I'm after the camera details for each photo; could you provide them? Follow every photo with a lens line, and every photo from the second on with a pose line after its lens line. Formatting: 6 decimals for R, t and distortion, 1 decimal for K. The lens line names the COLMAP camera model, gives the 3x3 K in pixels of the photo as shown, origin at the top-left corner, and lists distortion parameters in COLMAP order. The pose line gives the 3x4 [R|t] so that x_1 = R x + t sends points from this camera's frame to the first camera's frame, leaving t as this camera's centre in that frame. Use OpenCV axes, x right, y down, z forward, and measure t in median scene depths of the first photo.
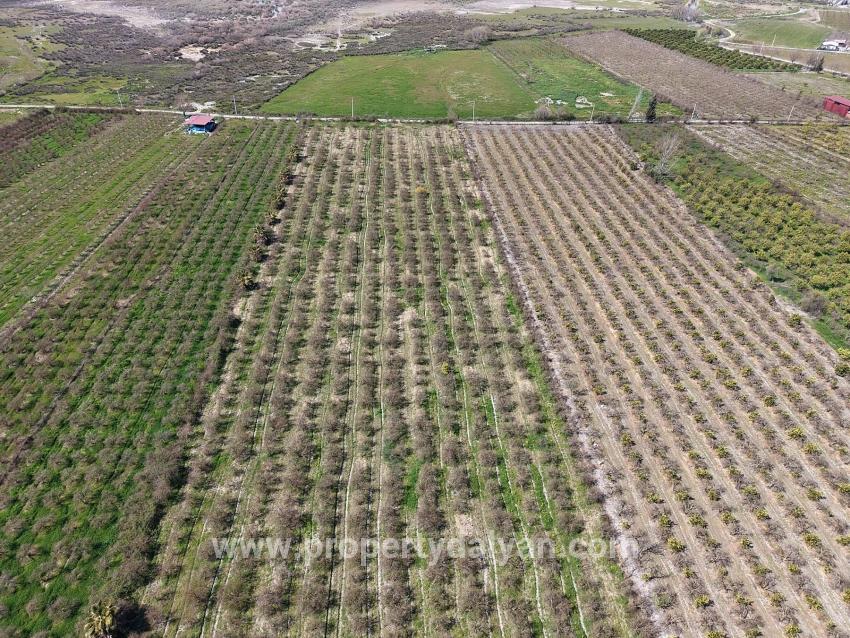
lens RADIAL K [[571.4, 0, 425.5], [0, 571.4, 319.4], [0, 0, 1]] dist [0.029414, -0.023421]
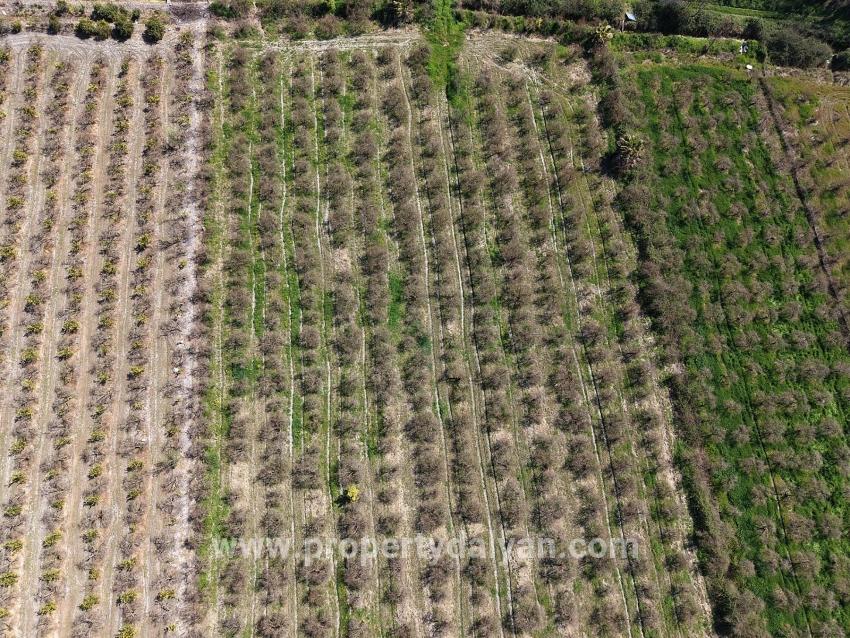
lens RADIAL K [[571.4, 0, 424.6], [0, 571.4, 317.0], [0, 0, 1]] dist [0.029414, -0.023421]
pose [[-0.999310, 0.032891, -0.017272, -0.031449], [-0.026212, -0.294781, 0.955205, -0.349753], [0.026326, 0.954999, 0.295440, 0.429909]]
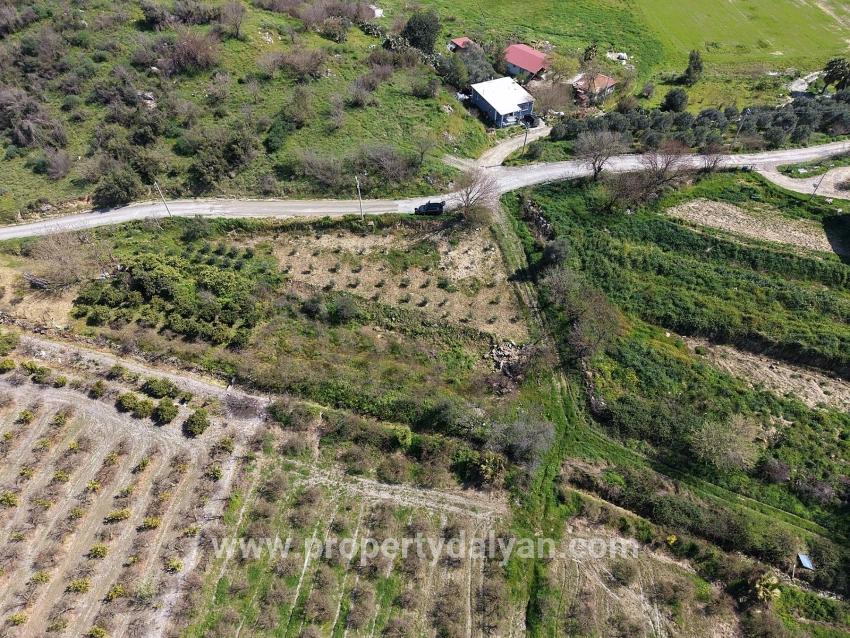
lens RADIAL K [[571.4, 0, 426.2], [0, 571.4, 318.3], [0, 0, 1]] dist [0.029414, -0.023421]
pose [[-0.973176, -0.180315, 0.142880, -0.021647], [0.124705, 0.108453, 0.986249, -0.156257], [-0.193332, 0.977611, -0.083058, 0.217977]]
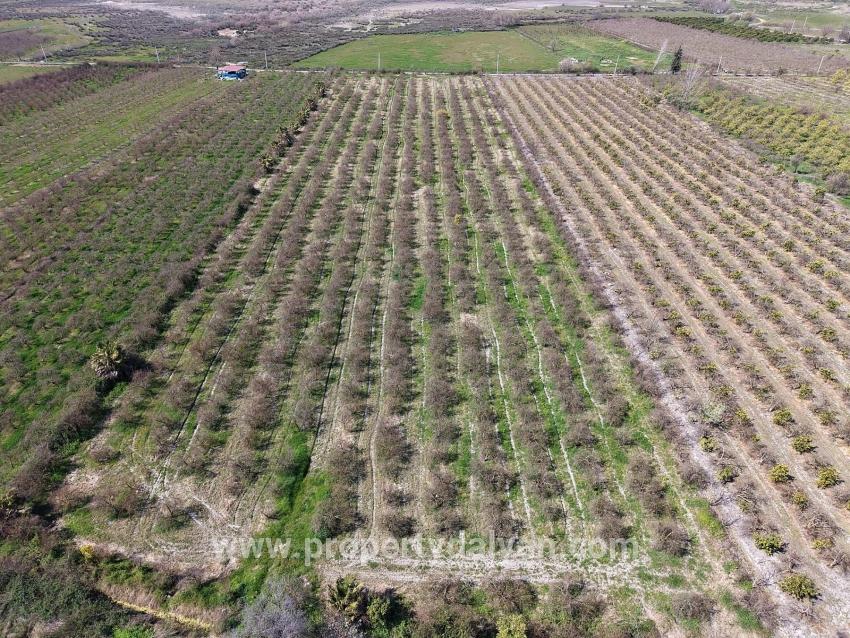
lens RADIAL K [[571.4, 0, 425.4], [0, 571.4, 320.0], [0, 0, 1]] dist [0.029414, -0.023421]
pose [[0.998699, 0.017887, -0.047762, 0.020987], [-0.019913, 0.998907, -0.042290, 0.216058], [0.046953, 0.043186, 0.997963, 0.002225]]
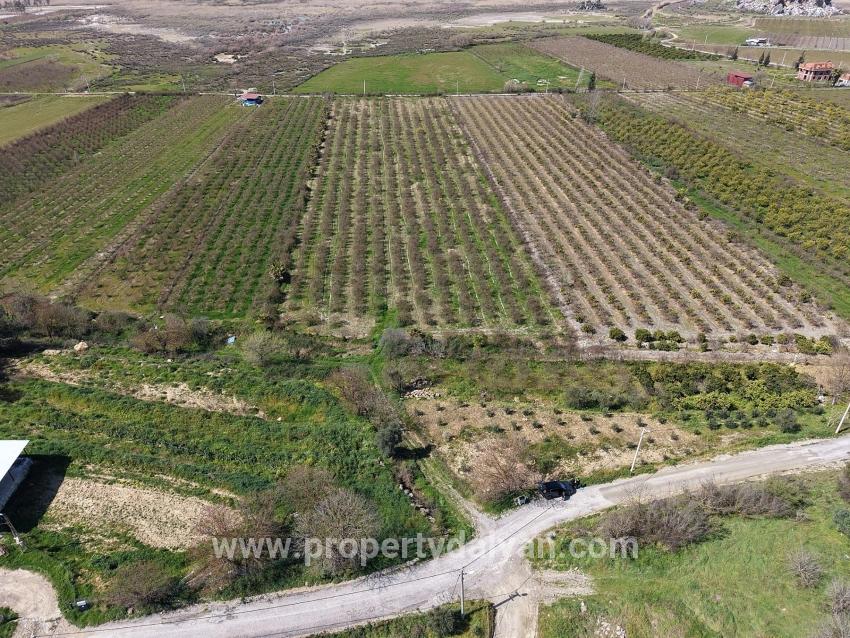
lens RADIAL K [[571.4, 0, 427.3], [0, 571.4, 323.8], [0, 0, 1]] dist [0.029414, -0.023421]
pose [[0.999519, -0.028967, 0.011060, -0.022978], [0.029335, 0.998969, -0.034655, 0.354169], [-0.010045, 0.034963, 0.999338, -0.464661]]
